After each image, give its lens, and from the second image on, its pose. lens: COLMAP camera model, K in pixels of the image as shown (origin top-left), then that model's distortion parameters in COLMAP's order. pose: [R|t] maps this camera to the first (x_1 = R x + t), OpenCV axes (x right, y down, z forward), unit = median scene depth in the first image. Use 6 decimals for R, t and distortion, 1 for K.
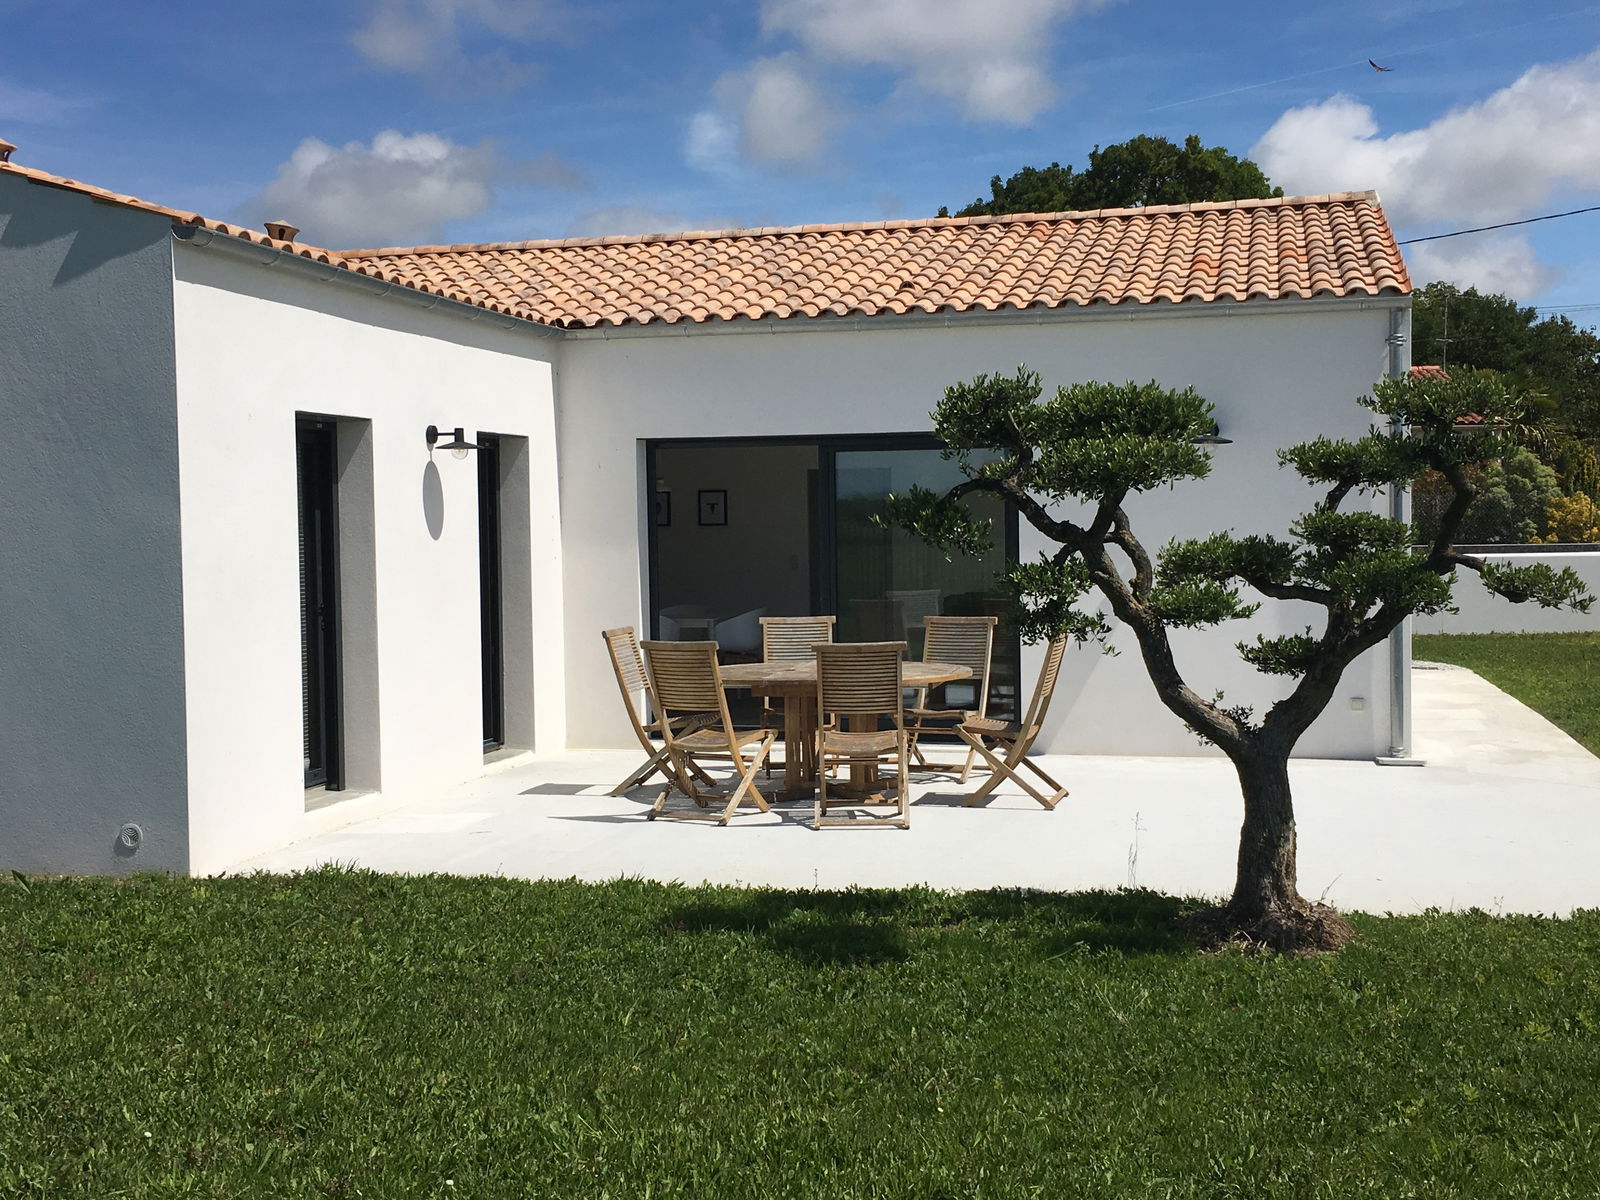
lens RADIAL K [[1843.3, 0, 800.0], [0, 1843.3, 600.0], [0, 0, 1]] dist [0.057286, -0.003036]
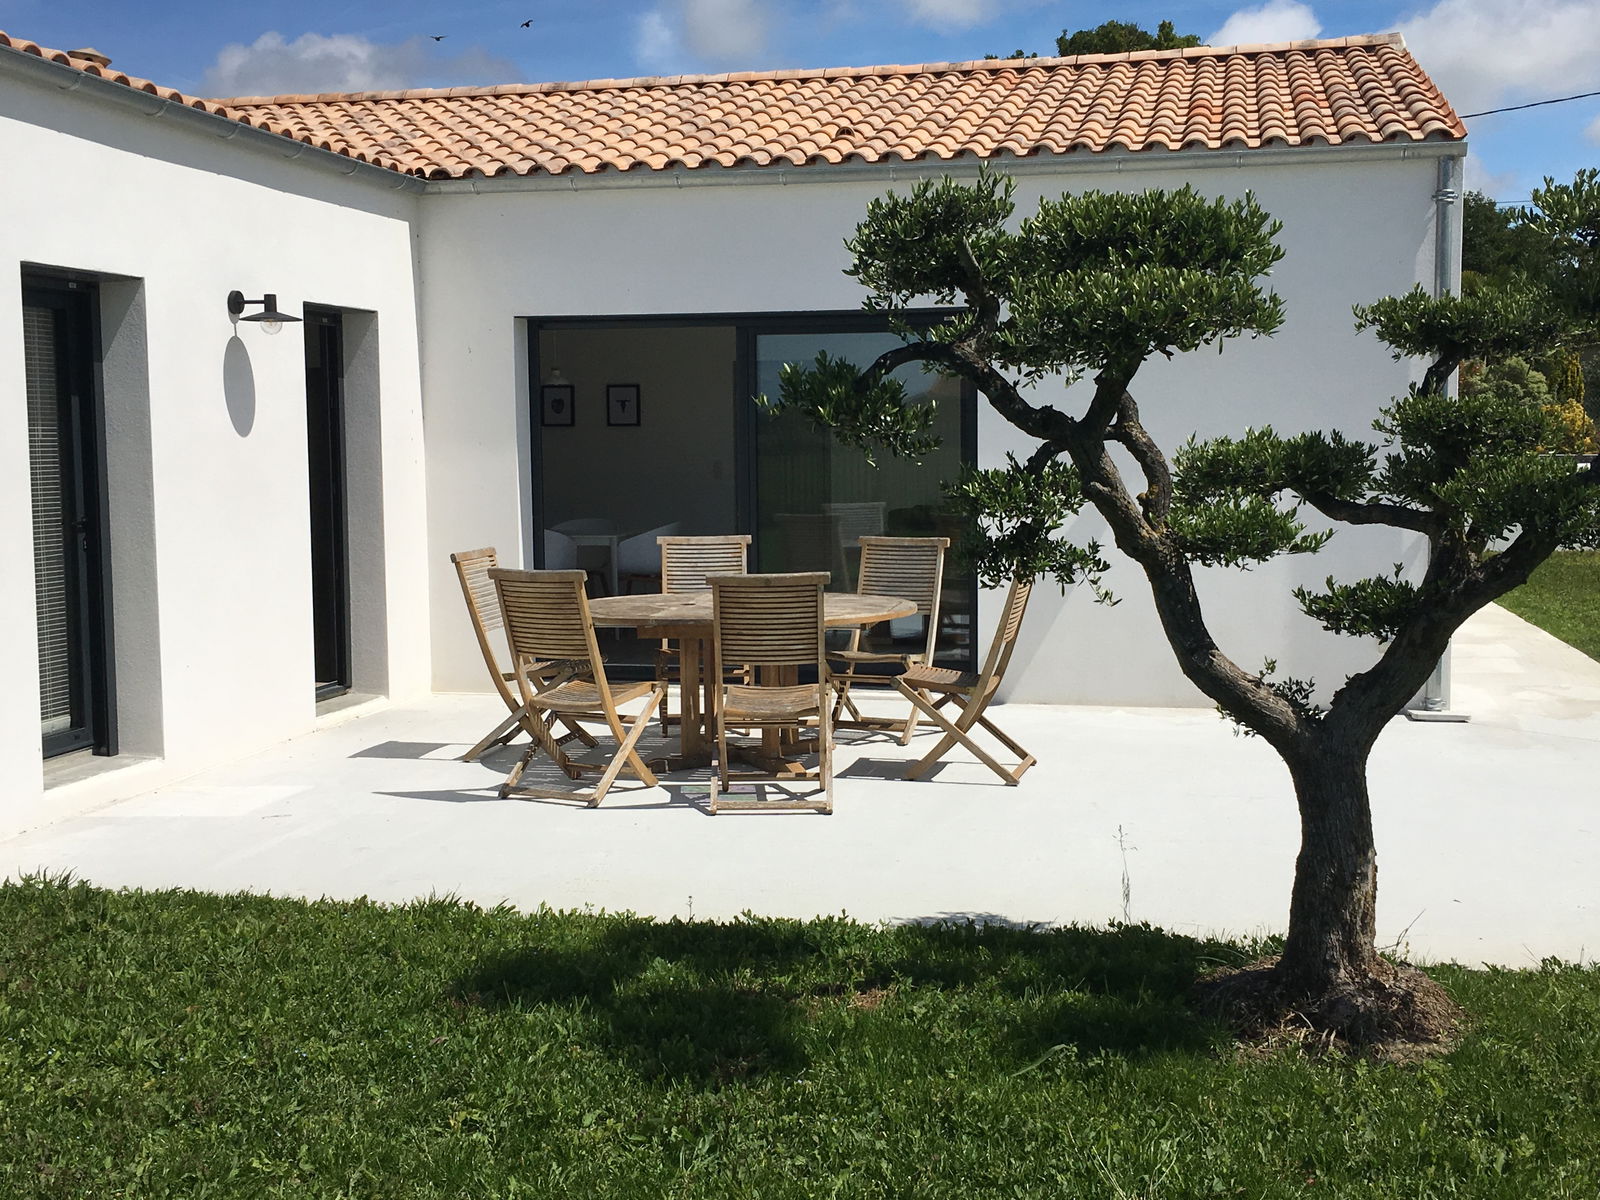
lens RADIAL K [[1843.3, 0, 800.0], [0, 1843.3, 600.0], [0, 0, 1]] dist [0.057286, -0.003036]
pose [[0.999722, 0.004533, 0.023122, 0.024929], [-0.005669, 0.998767, 0.049313, -0.003340], [-0.022870, -0.049430, 0.998516, 0.210303]]
